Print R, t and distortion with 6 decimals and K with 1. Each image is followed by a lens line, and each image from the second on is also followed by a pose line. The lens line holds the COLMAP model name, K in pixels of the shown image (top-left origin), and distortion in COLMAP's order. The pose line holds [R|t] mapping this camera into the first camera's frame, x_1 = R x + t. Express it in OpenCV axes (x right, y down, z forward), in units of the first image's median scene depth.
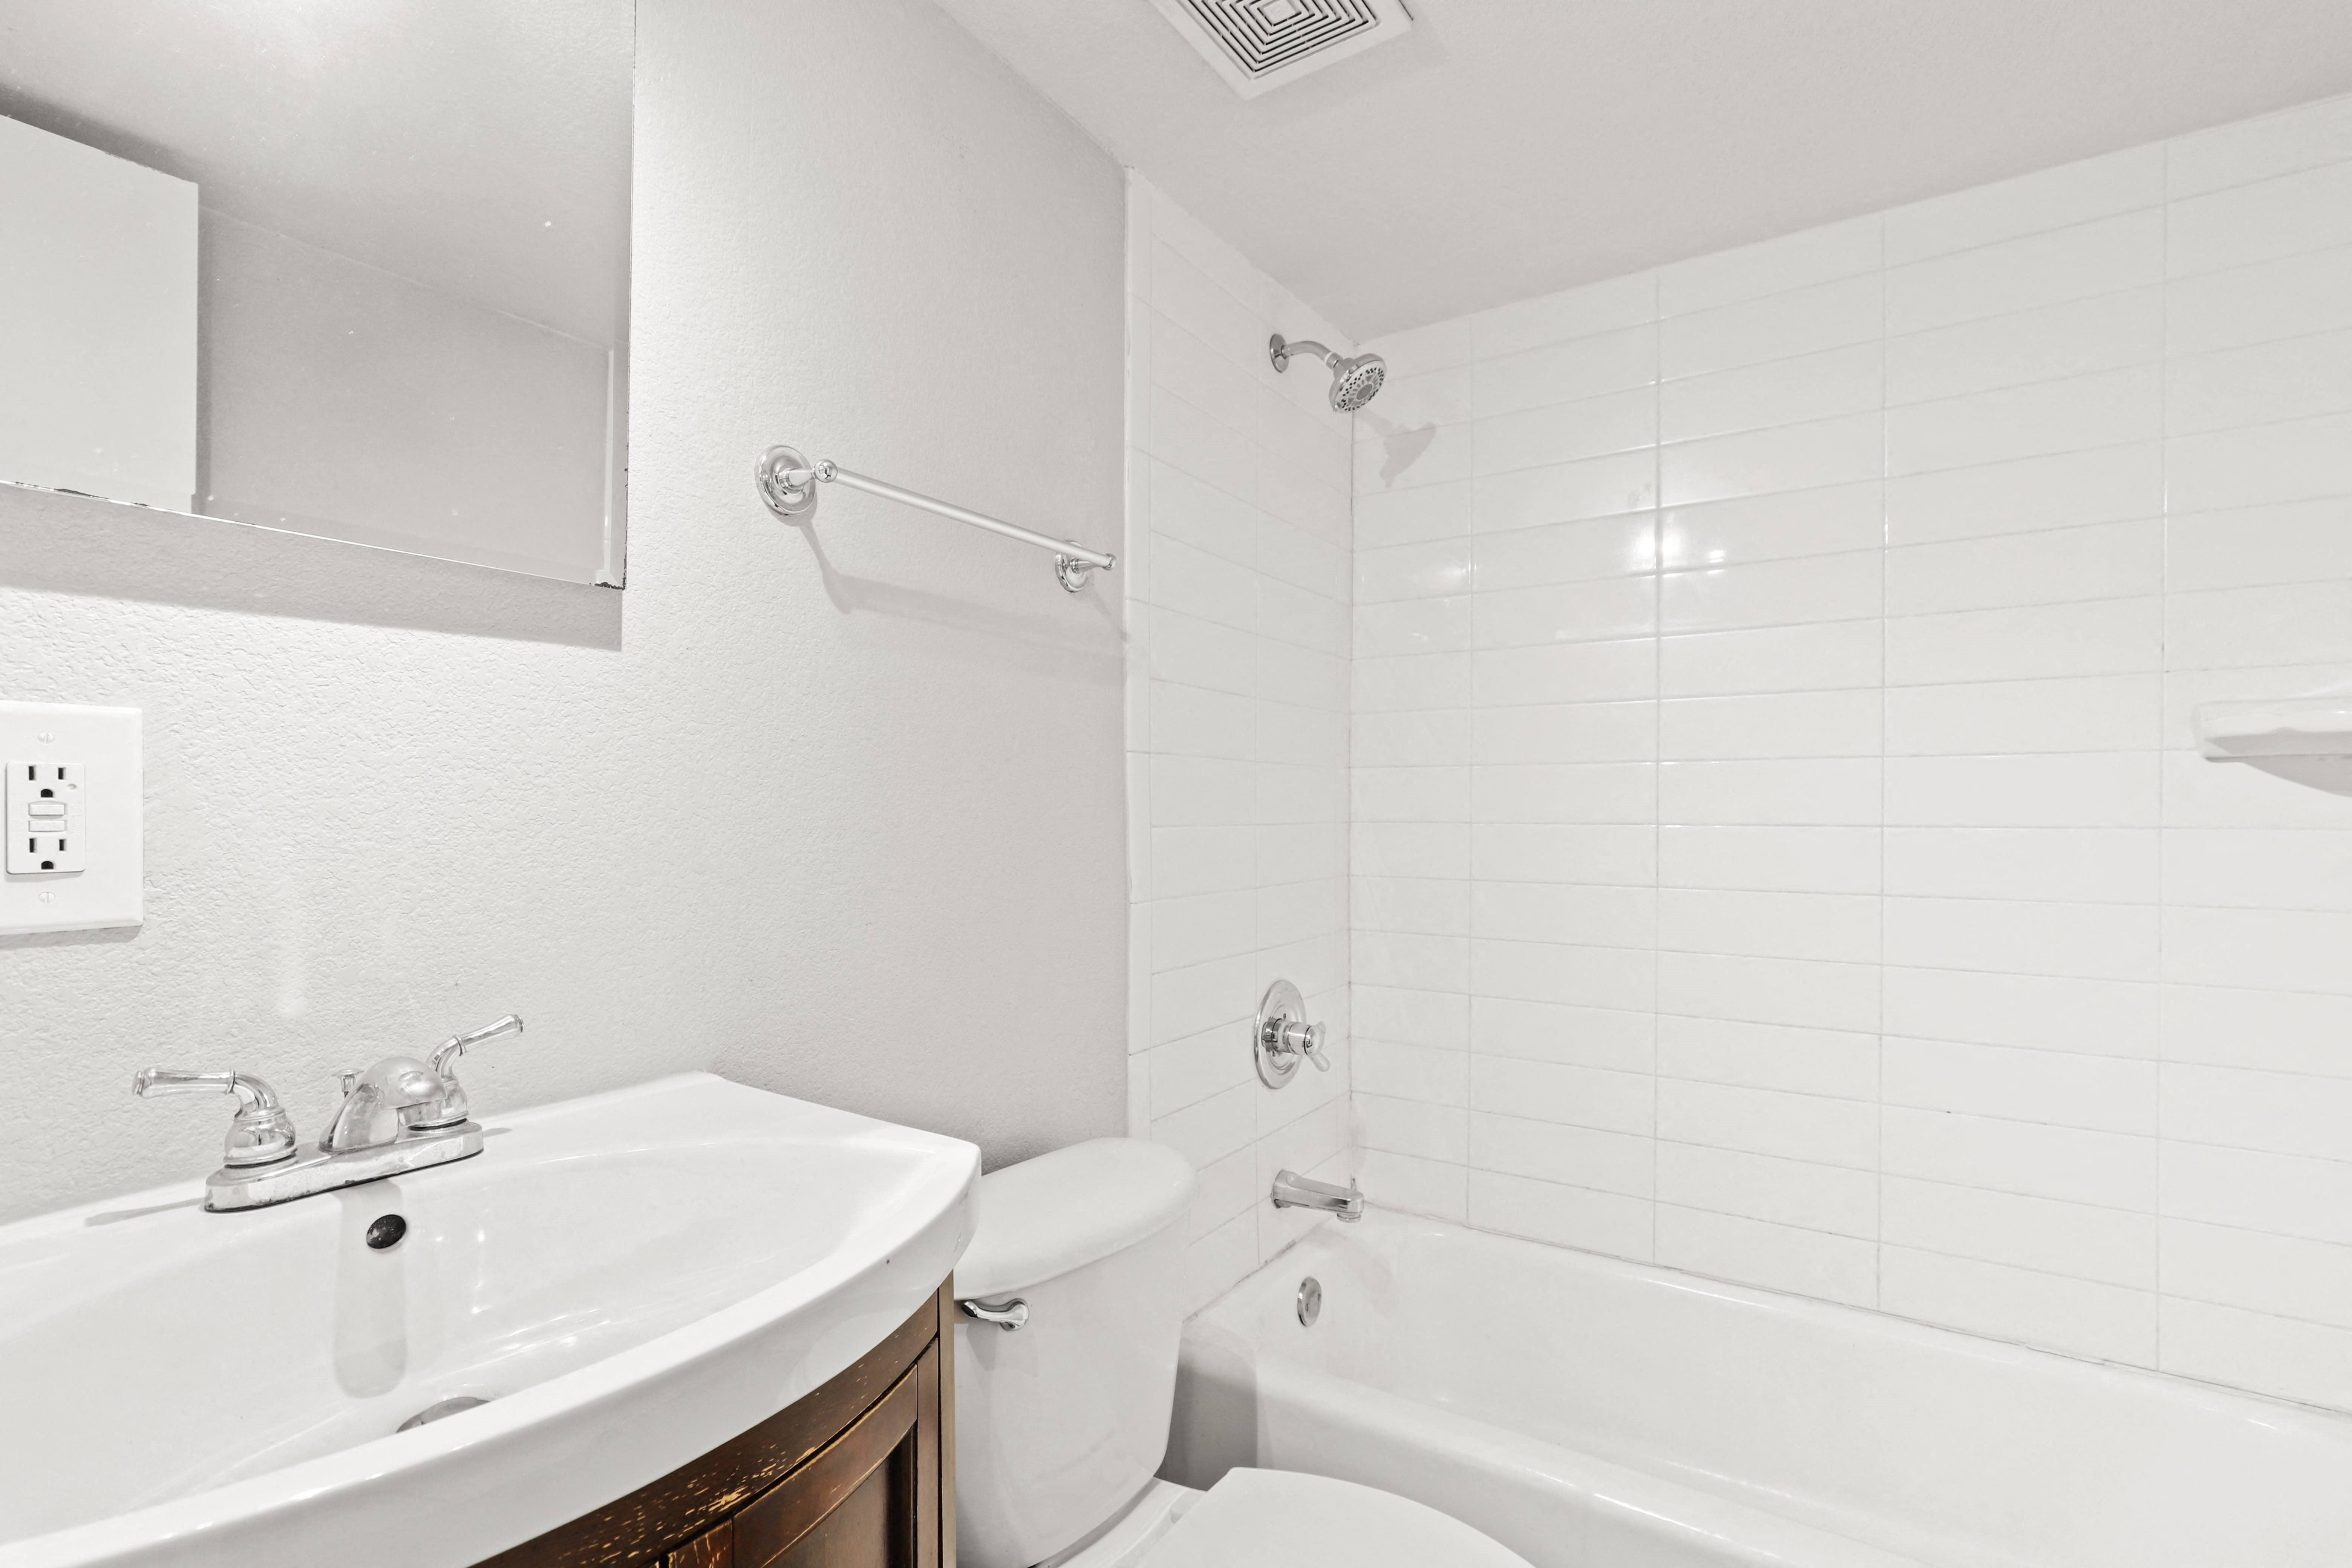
lens RADIAL K [[1071.4, 0, 1178.2], [0, 1071.4, 793.3], [0, 0, 1]] dist [-0.003060, 0.002967]
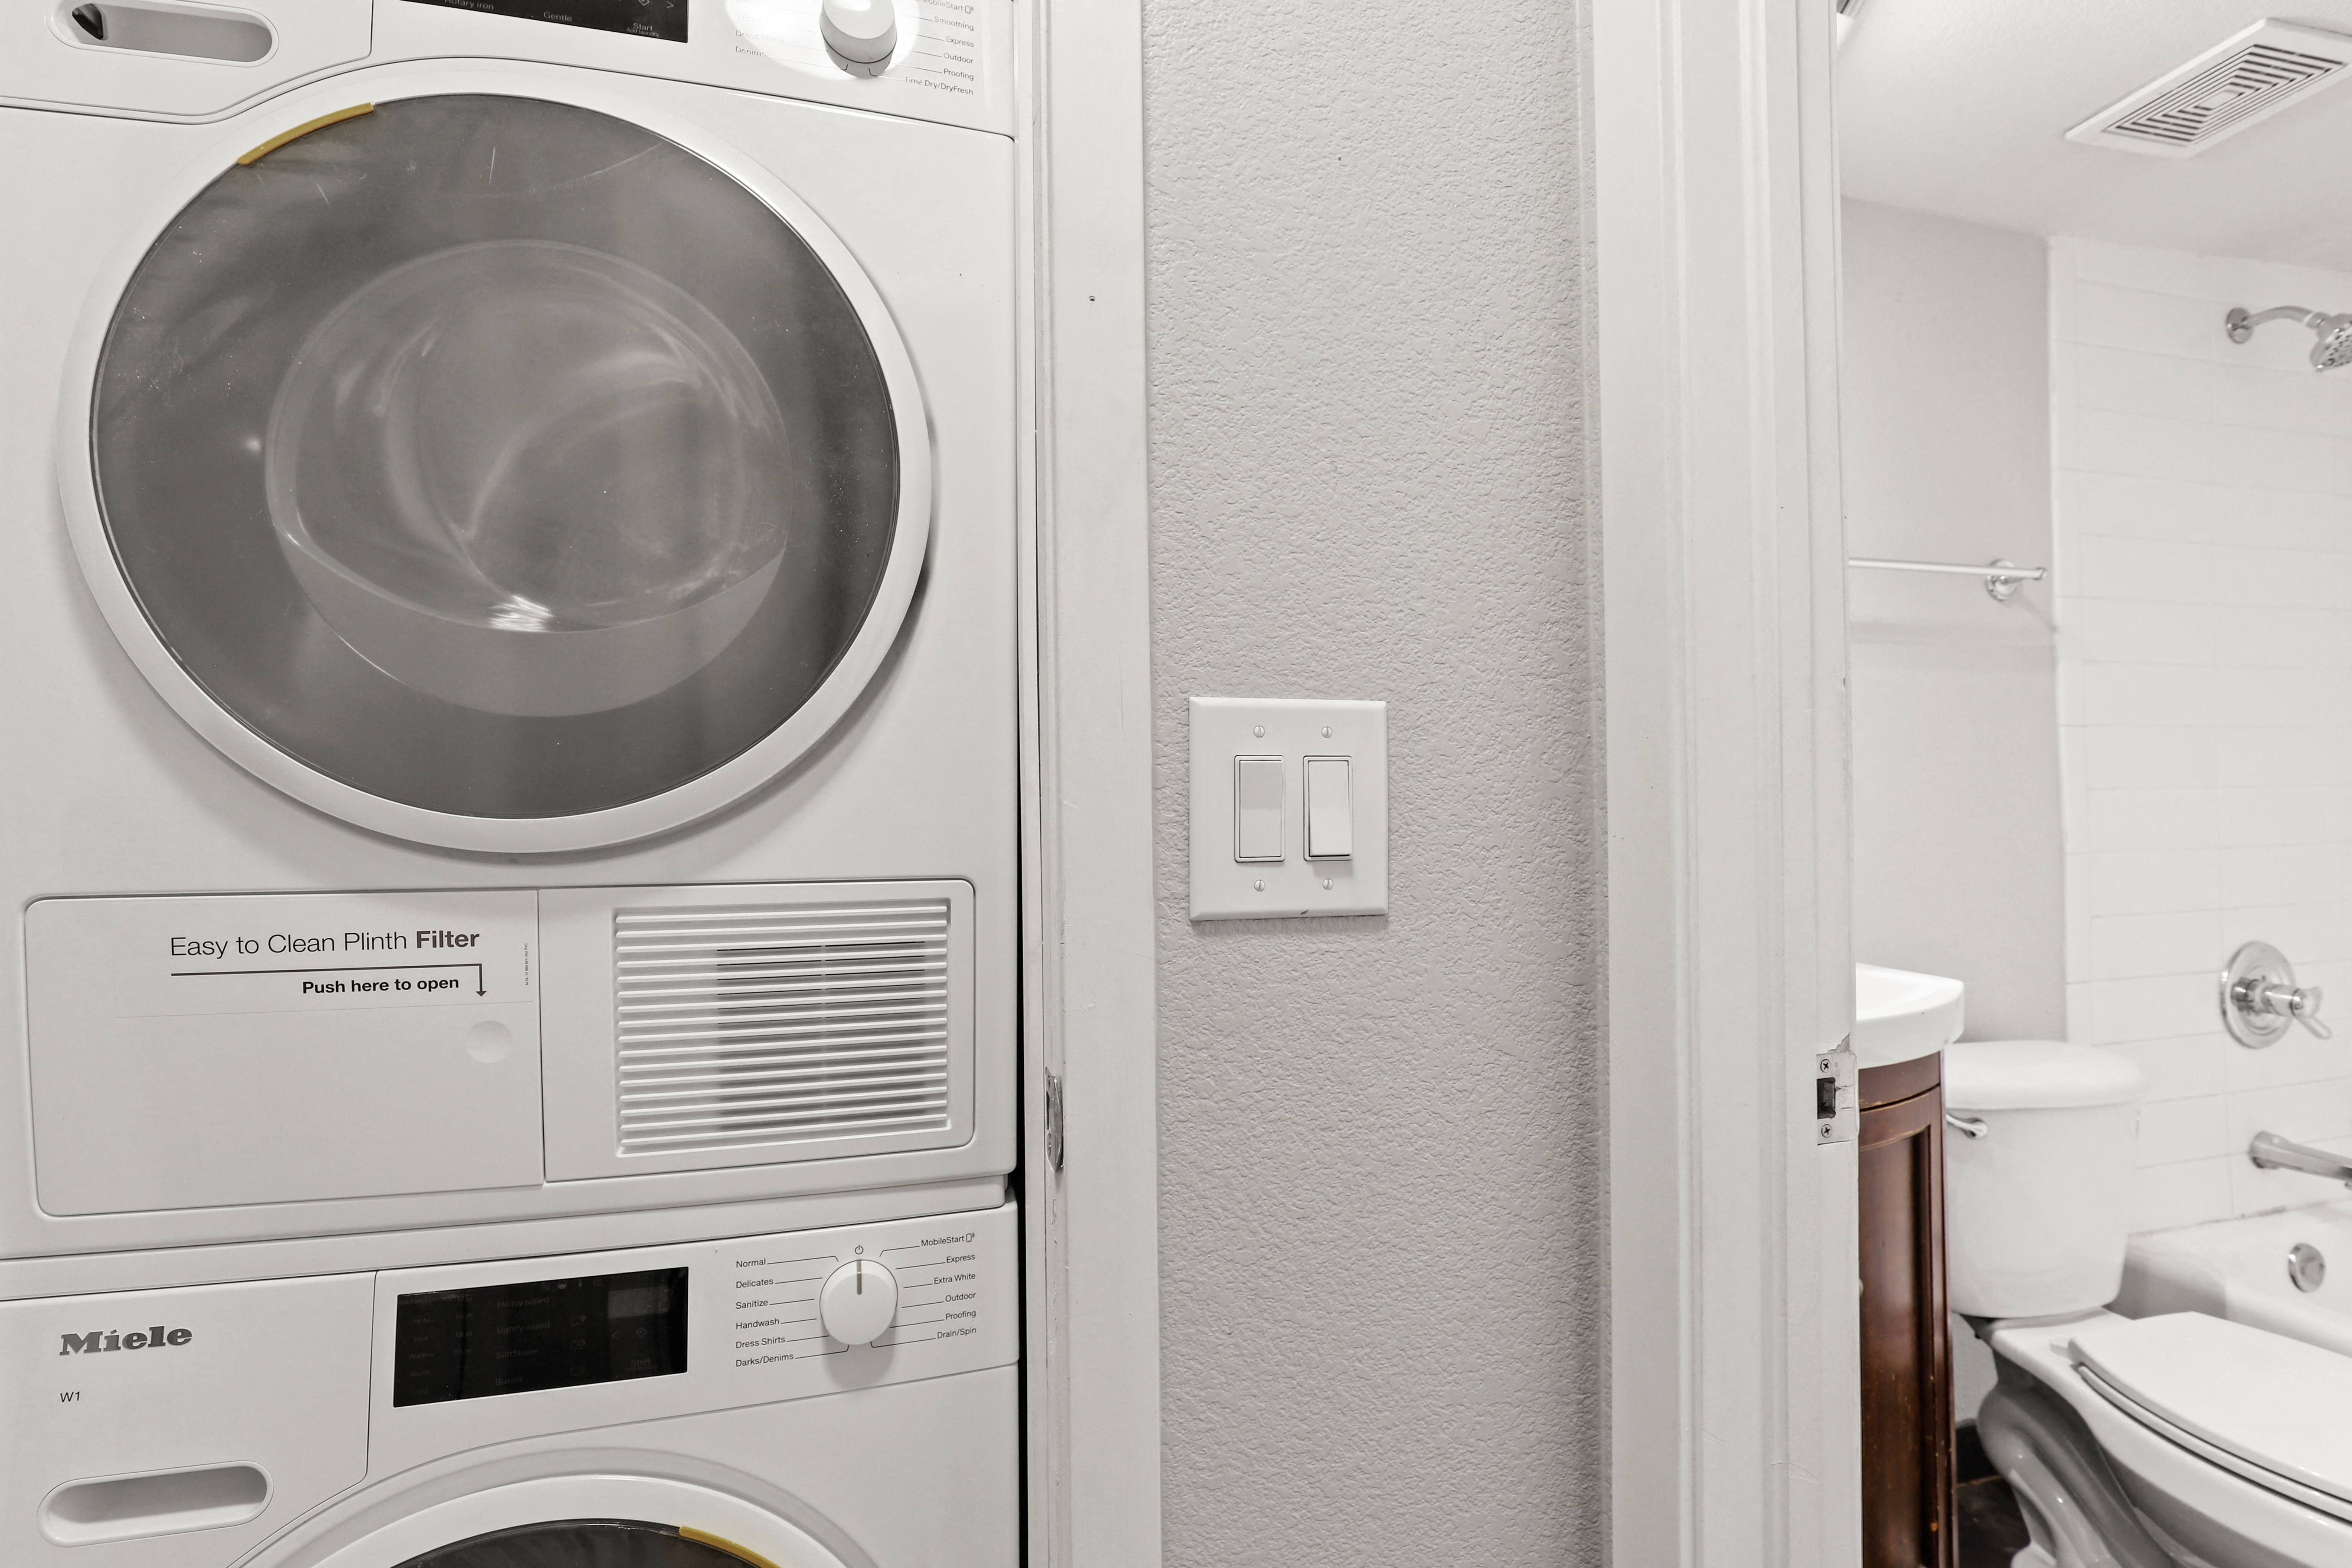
lens RADIAL K [[1071.4, 0, 1170.2], [0, 1071.4, 783.9], [0, 0, 1]] dist [-0.003060, 0.002967]
pose [[0.752253, -0.017423, -0.658644, -0.007221], [0.022390, 0.999749, -0.000875, 0.003823], [0.658494, -0.014089, 0.752454, -0.447727]]
